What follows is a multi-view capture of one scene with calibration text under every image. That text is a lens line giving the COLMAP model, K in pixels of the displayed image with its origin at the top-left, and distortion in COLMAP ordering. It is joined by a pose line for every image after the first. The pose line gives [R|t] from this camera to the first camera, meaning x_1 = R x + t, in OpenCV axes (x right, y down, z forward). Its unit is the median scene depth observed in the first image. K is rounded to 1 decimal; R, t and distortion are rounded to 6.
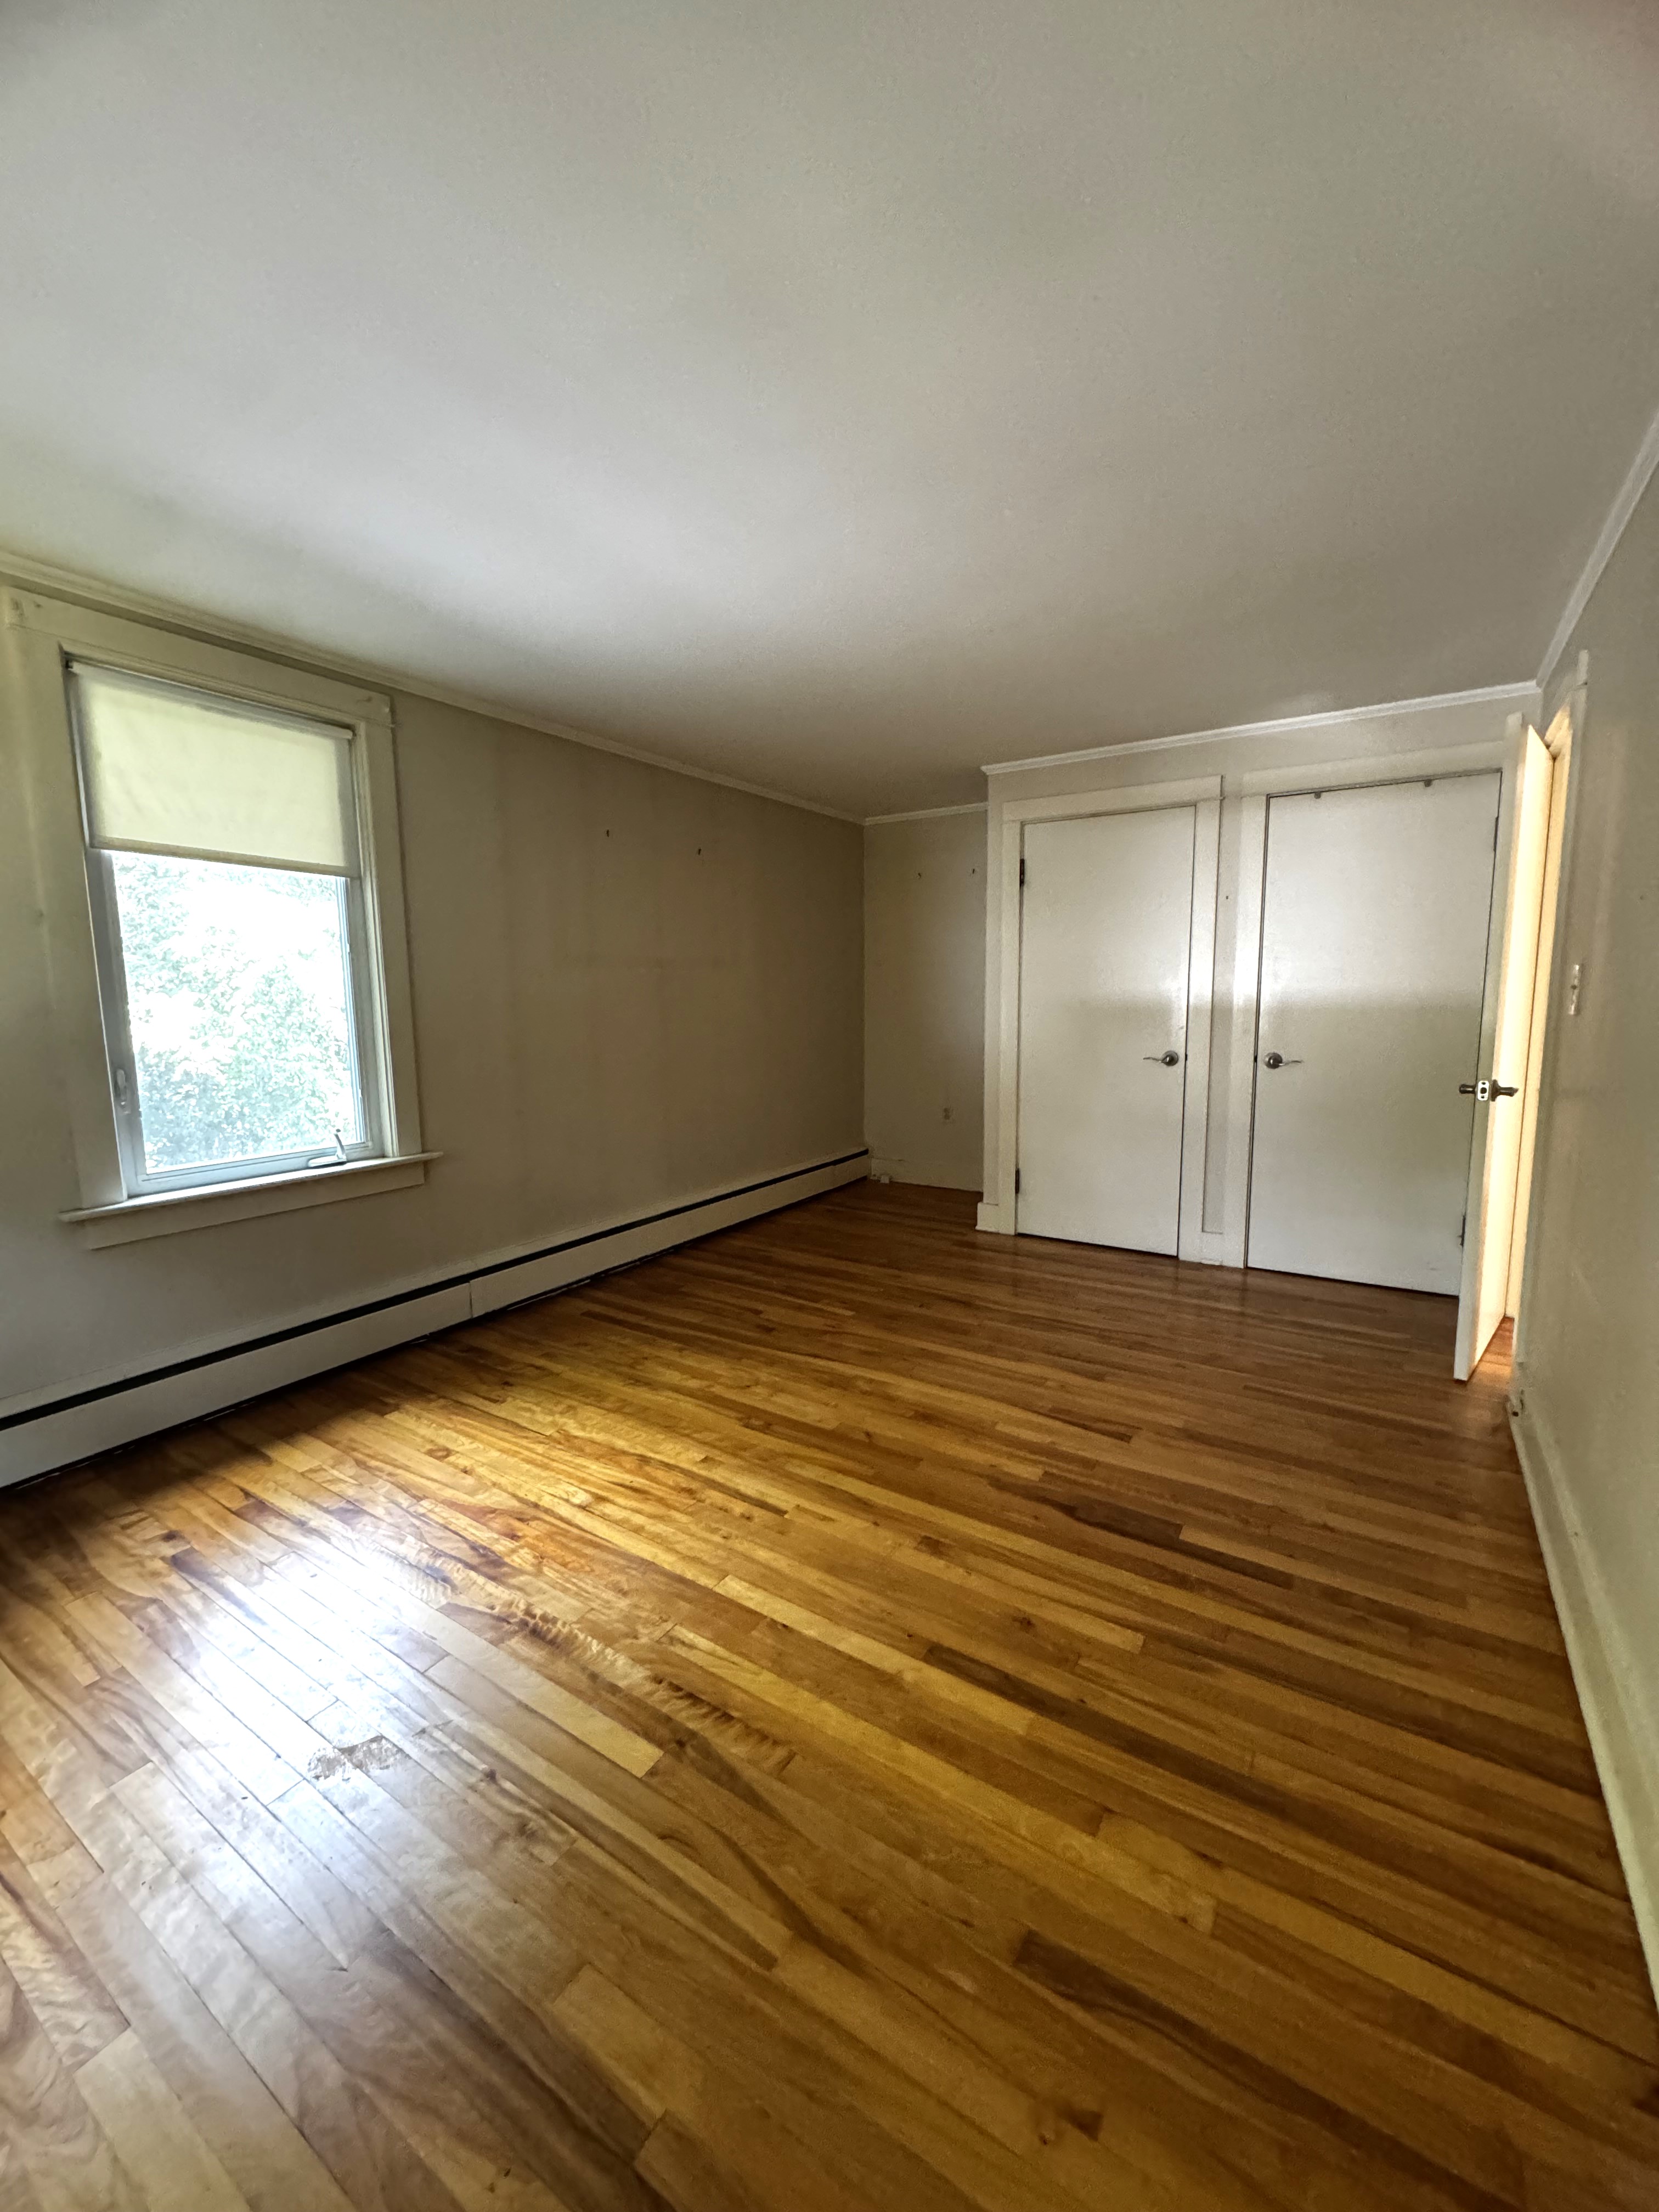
lens RADIAL K [[861.3, 0, 836.0], [0, 861.3, 1105.8], [0, 0, 1]] dist [0.000256, -0.000137]
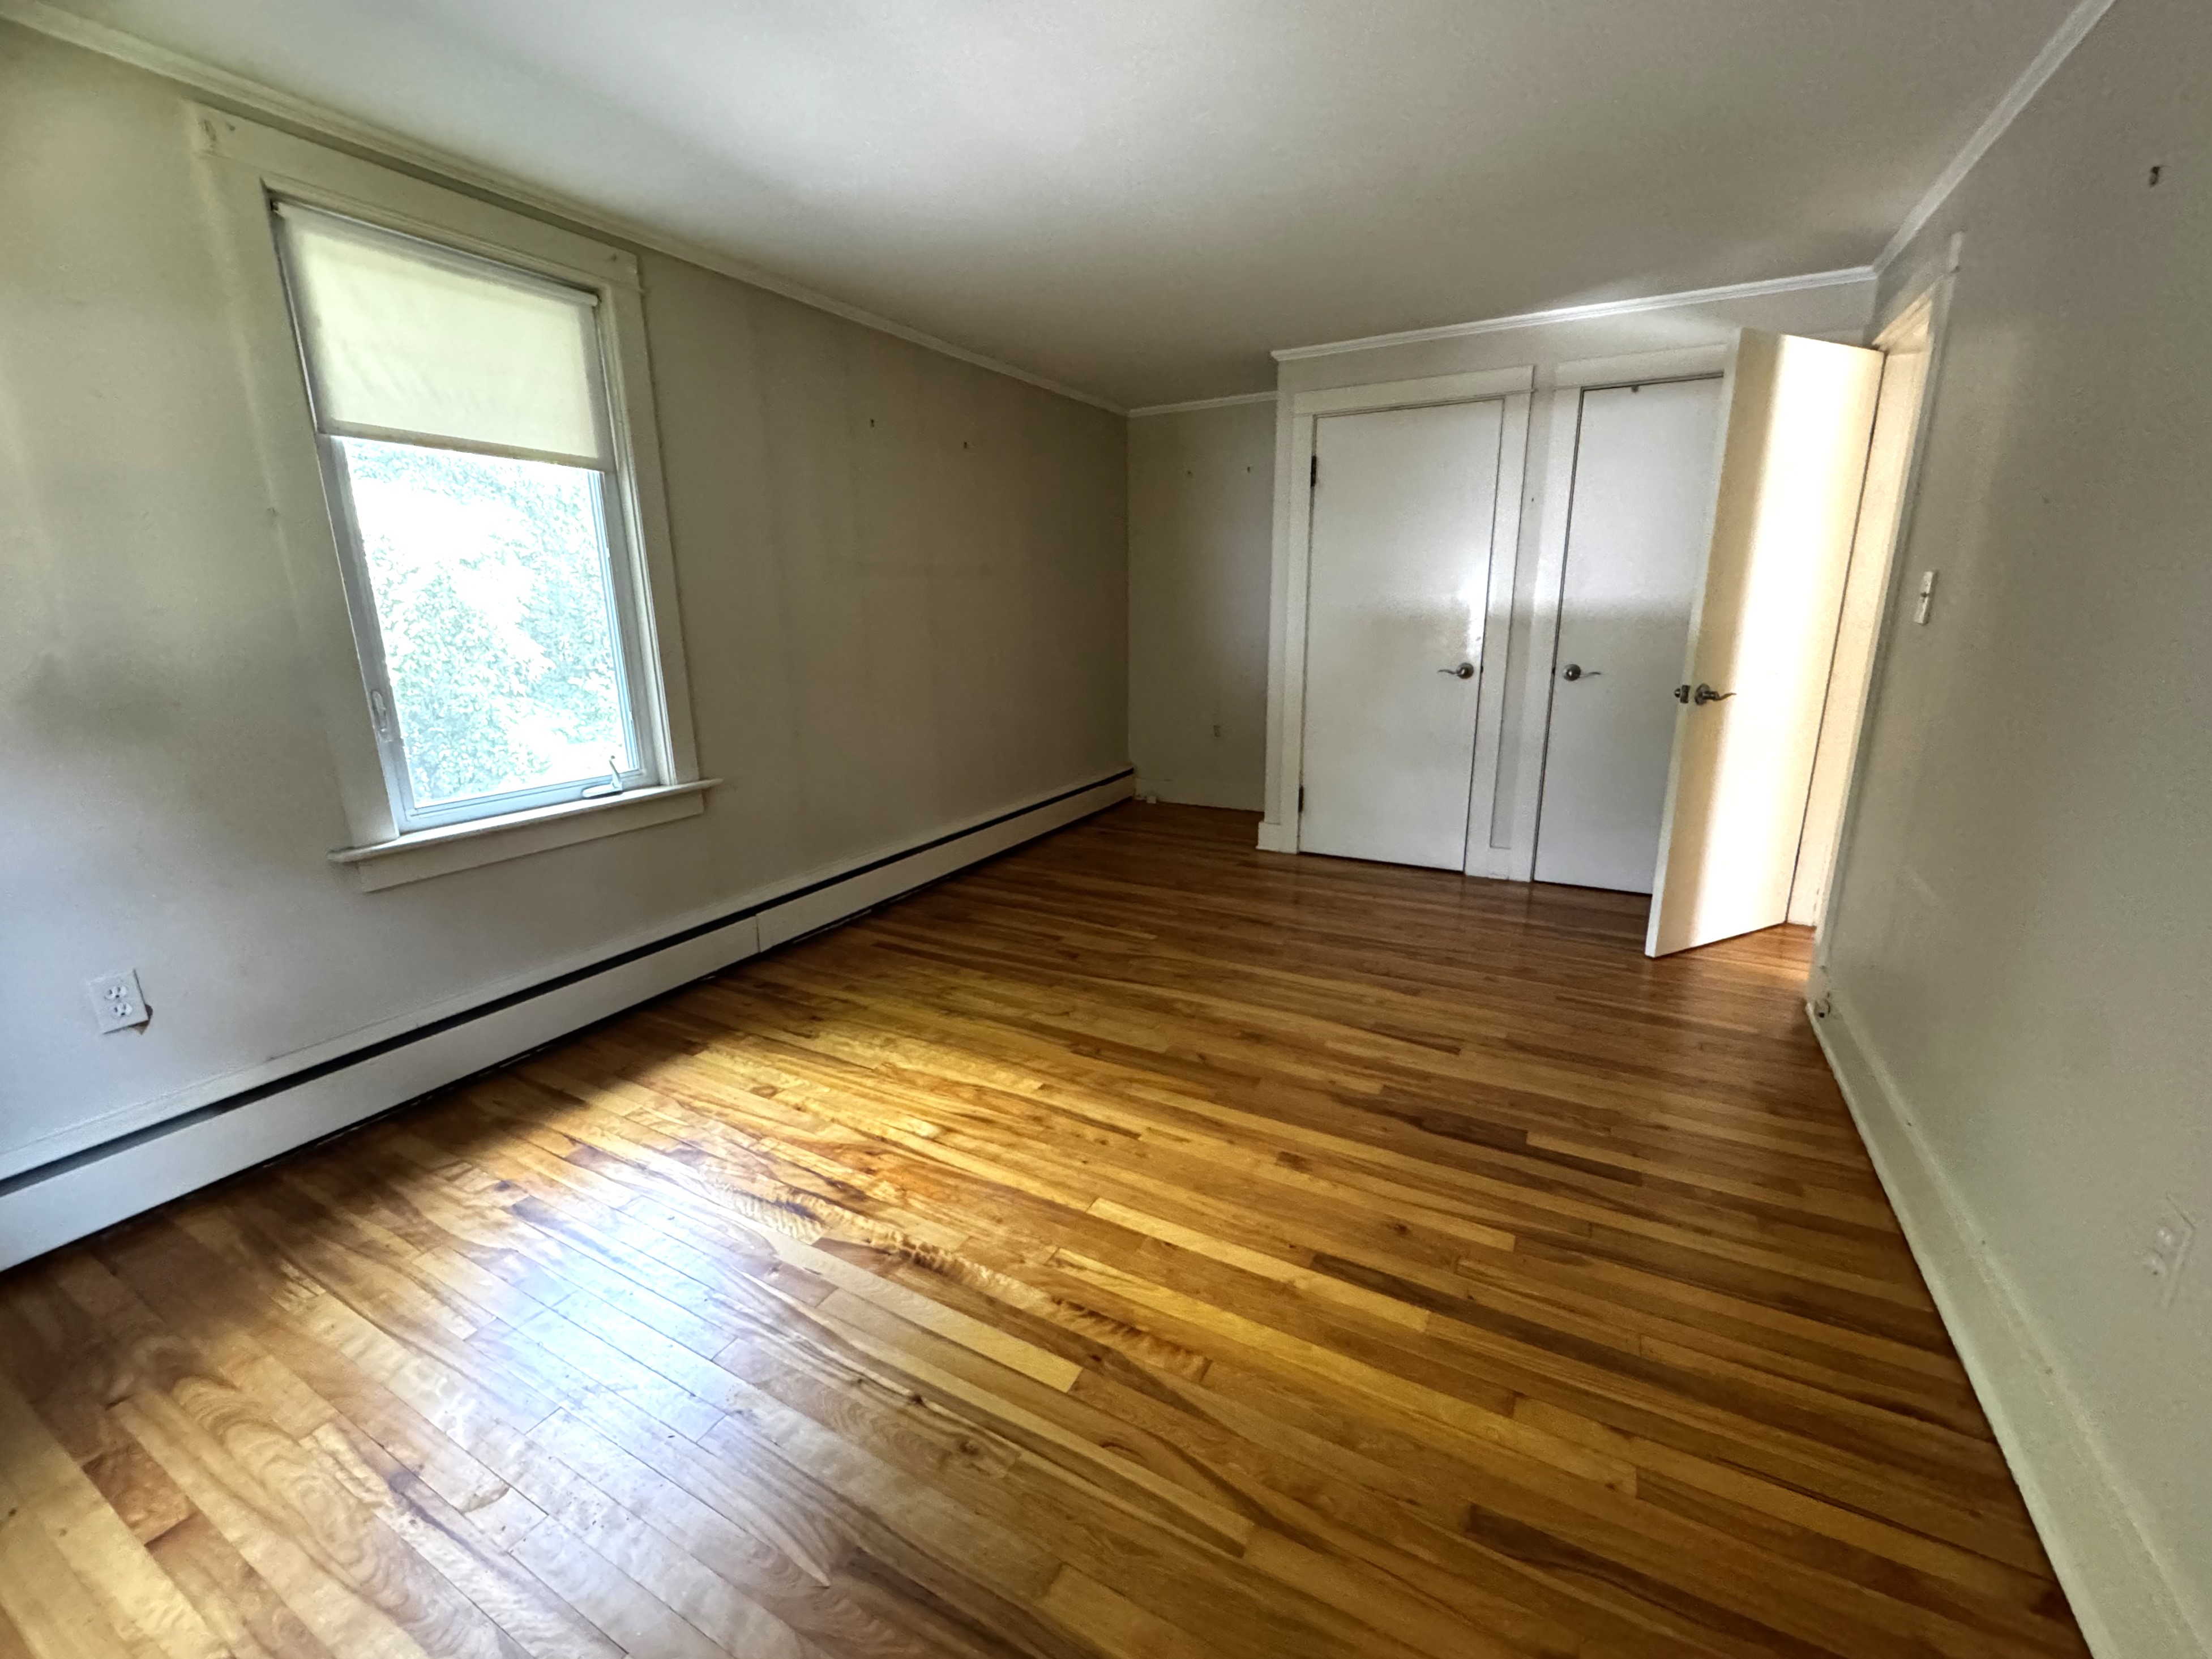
lens RADIAL K [[892.1, 0, 1110.9], [0, 892.1, 823.1], [0, 0, 1]] dist [-0.000444, -0.000253]
pose [[0.997627, -0.018786, 0.066240, -0.140278], [0.011254, 0.993612, 0.112292, -0.002806], [-0.067926, -0.111280, 0.991465, 0.017196]]
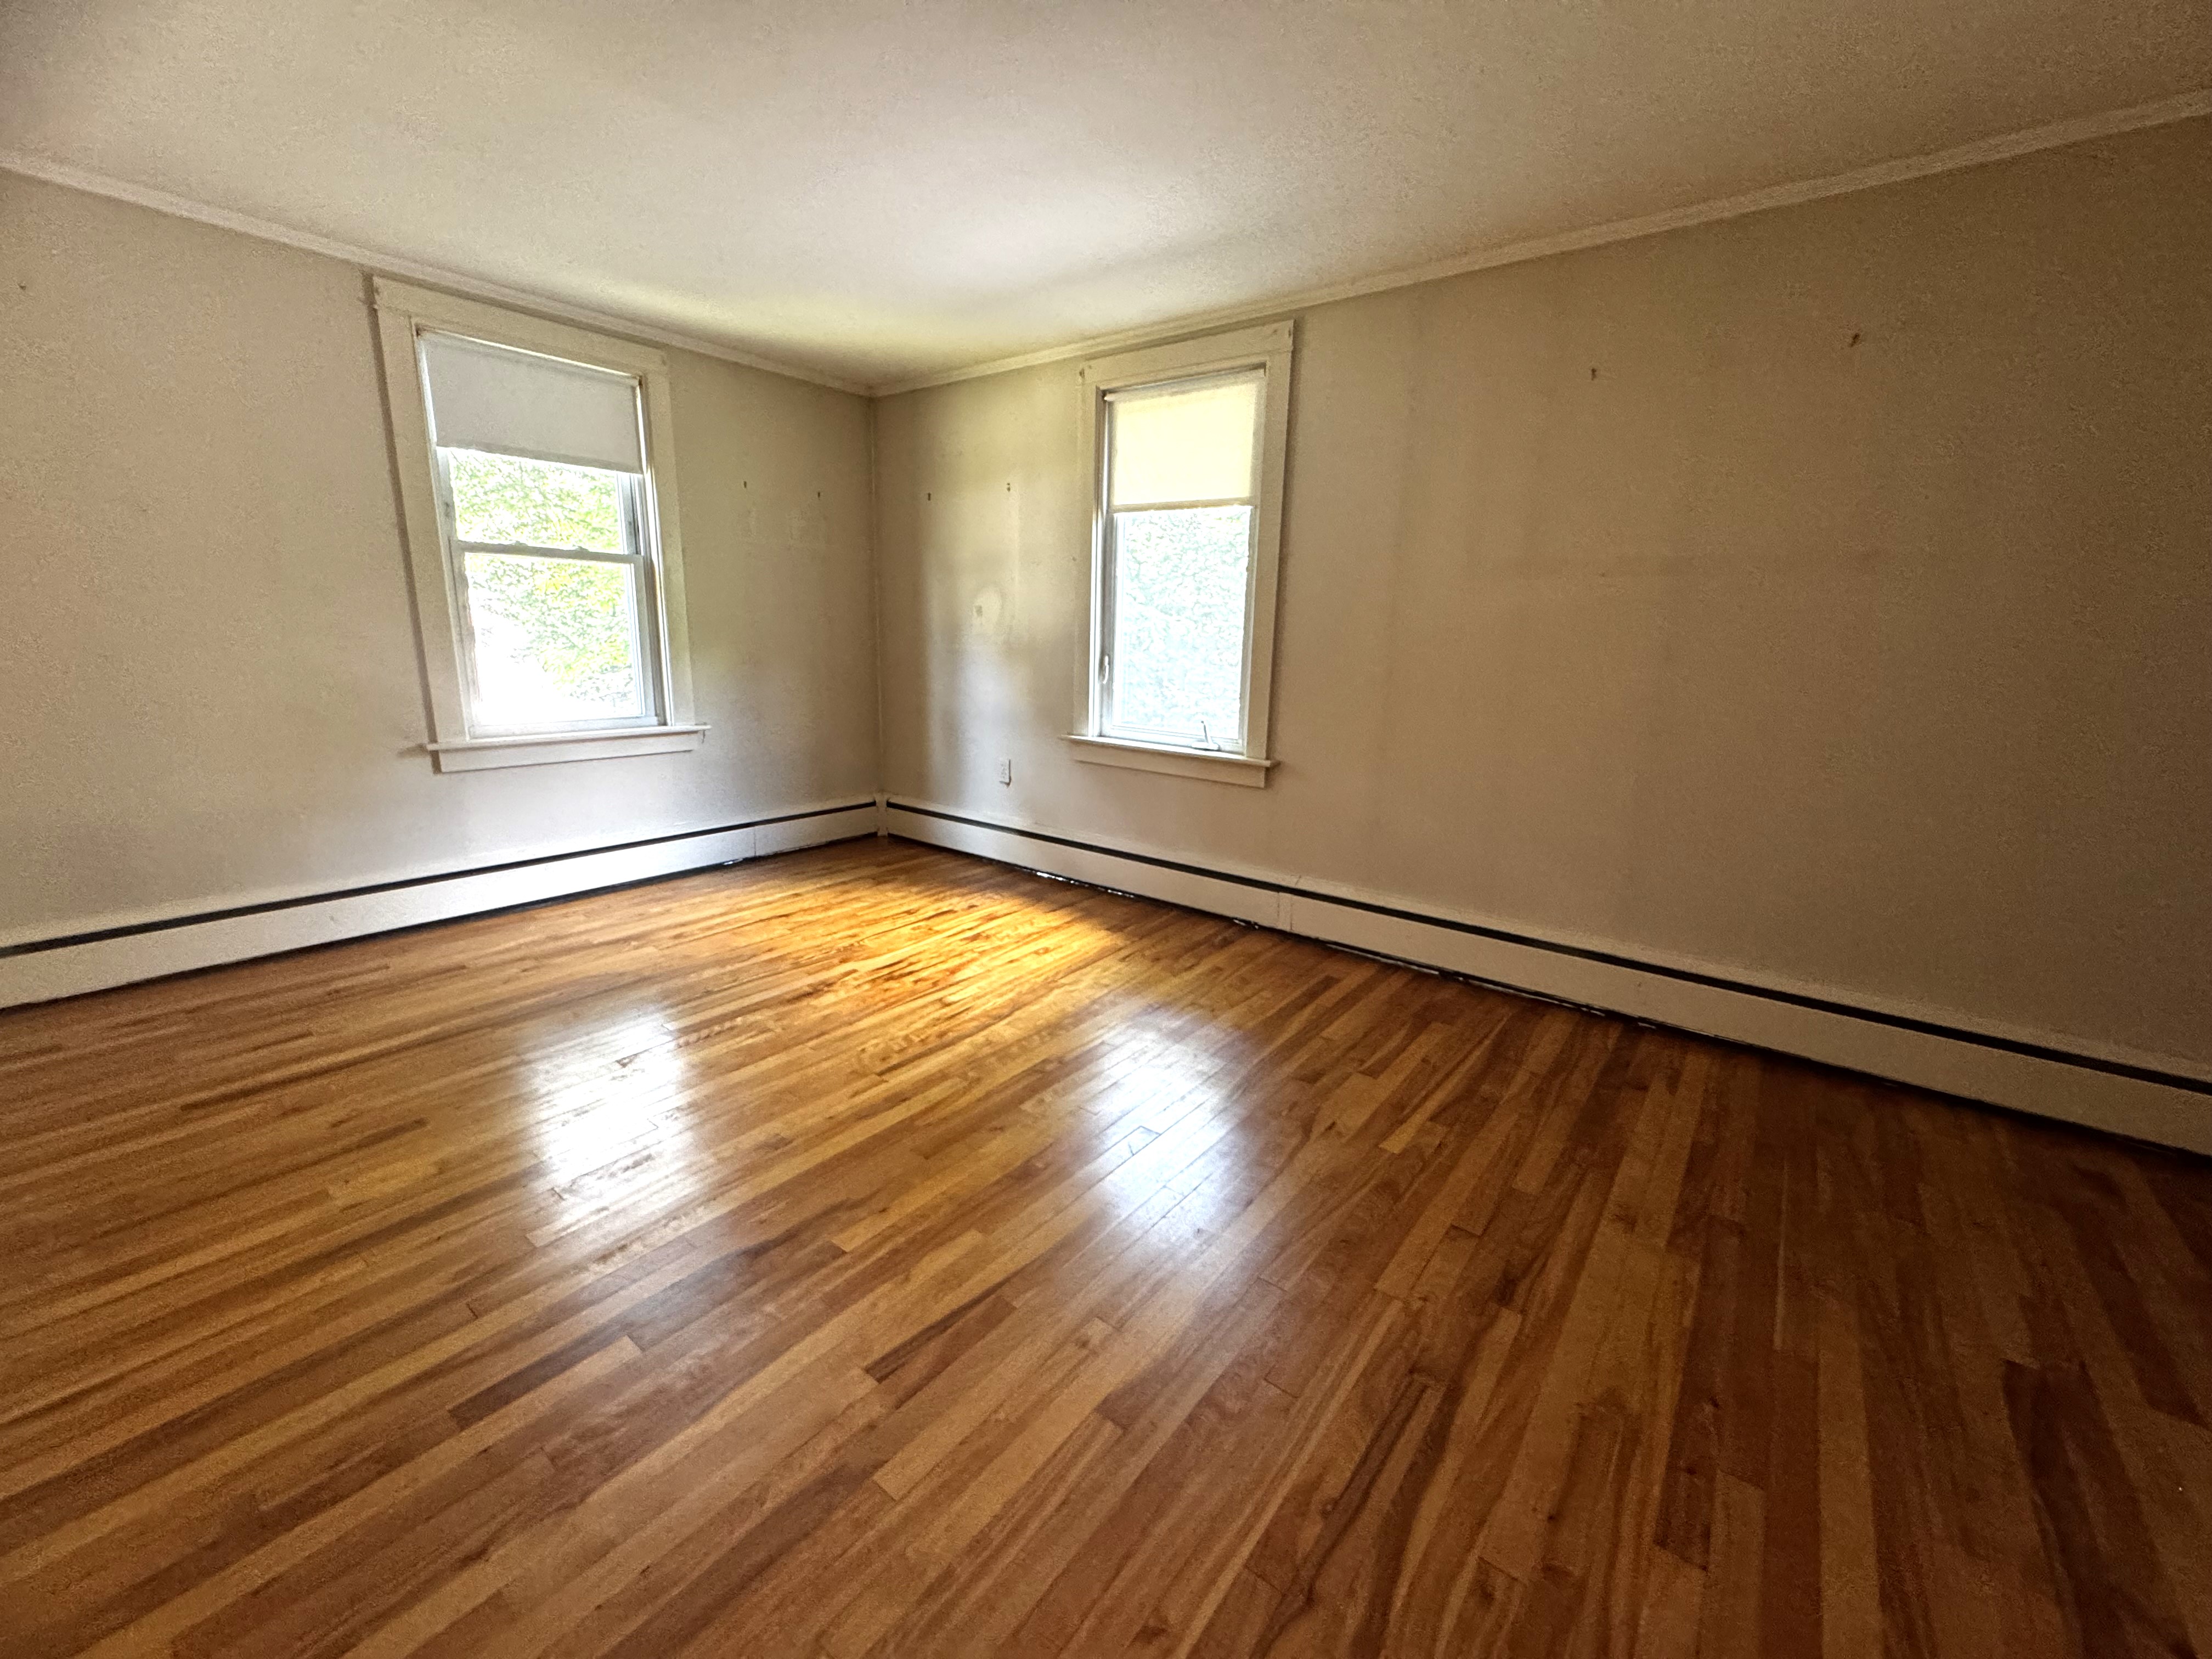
lens RADIAL K [[892.0, 0, 1110.9], [0, 892.0, 823.1], [0, 0, 1]] dist [-0.000444, -0.000253]
pose [[-0.094223, 0.217764, -0.971443, 0.867067], [-0.154875, 0.960698, 0.230377, -0.129134], [0.983431, 0.172159, -0.056794, 1.195000]]
